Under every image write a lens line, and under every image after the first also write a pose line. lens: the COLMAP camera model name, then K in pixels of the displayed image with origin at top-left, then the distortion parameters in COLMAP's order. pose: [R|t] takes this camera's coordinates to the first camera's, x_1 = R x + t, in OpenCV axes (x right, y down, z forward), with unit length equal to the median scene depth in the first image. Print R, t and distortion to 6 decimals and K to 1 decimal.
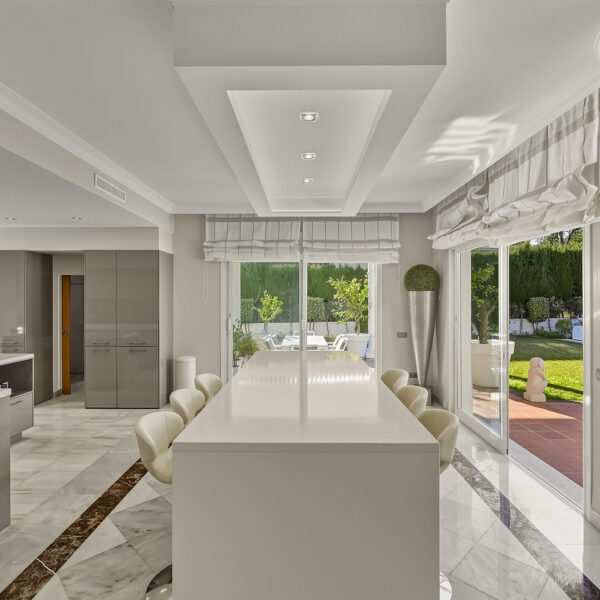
lens RADIAL K [[384.8, 0, 298.2], [0, 384.8, 299.3], [0, 0, 1]] dist [-0.003569, 0.002282]
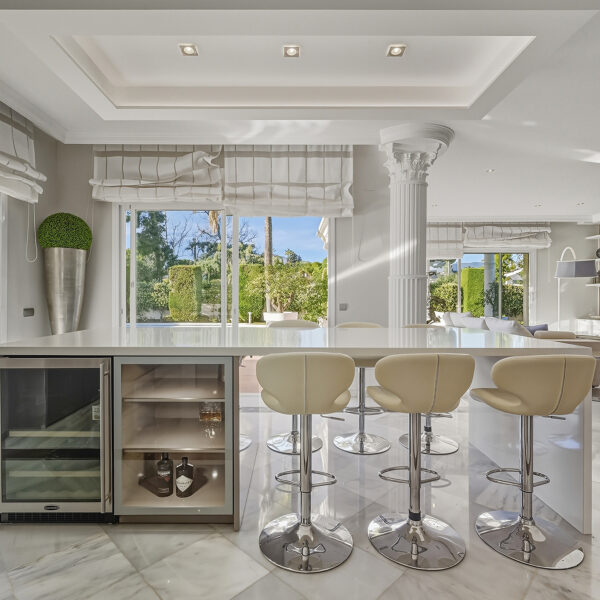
lens RADIAL K [[384.8, 0, 296.8], [0, 384.8, 297.8], [0, 0, 1]] dist [-0.003569, 0.002282]
pose [[-0.022860, 0.004533, 0.999728, -0.707367], [0.002849, 0.999986, -0.004469, 0.126473], [-0.999735, 0.002746, -0.022873, 0.948816]]
